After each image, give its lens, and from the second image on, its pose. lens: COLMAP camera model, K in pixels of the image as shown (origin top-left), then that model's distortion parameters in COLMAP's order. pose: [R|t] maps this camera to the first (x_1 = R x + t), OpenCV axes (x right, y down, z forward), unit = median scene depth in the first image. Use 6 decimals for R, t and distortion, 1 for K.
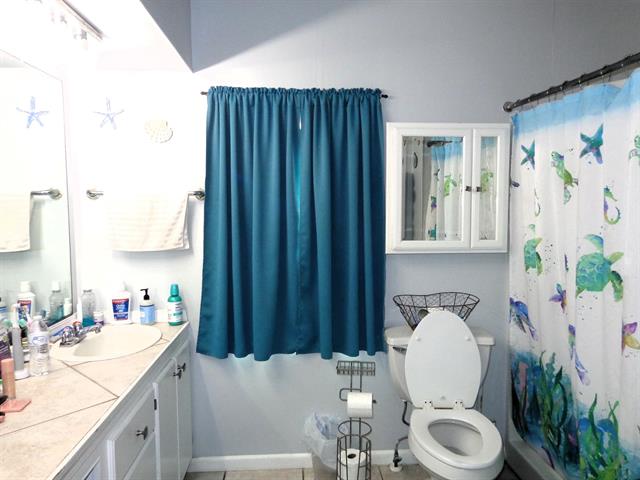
lens RADIAL K [[451.7, 0, 319.7], [0, 451.7, 239.4], [0, 0, 1]] dist [0.005551, -0.003365]
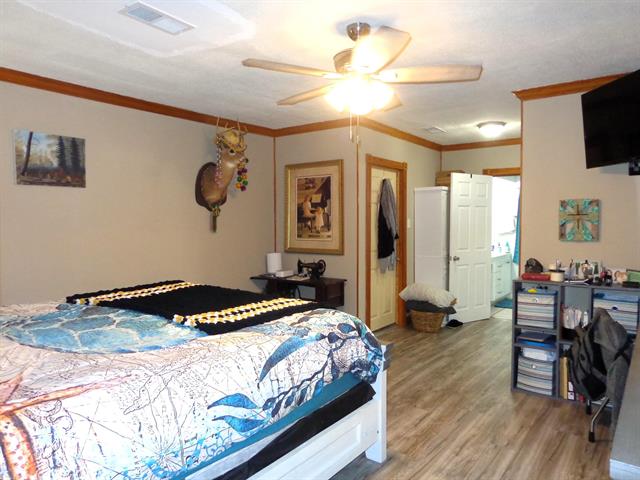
lens RADIAL K [[451.7, 0, 319.9], [0, 451.7, 240.8], [0, 0, 1]] dist [0.005551, -0.003365]
pose [[0.760541, 0.030893, -0.648555, 0.858040], [-0.049348, 0.998729, -0.010295, 0.197704], [0.647412, 0.039835, 0.761098, -2.638160]]
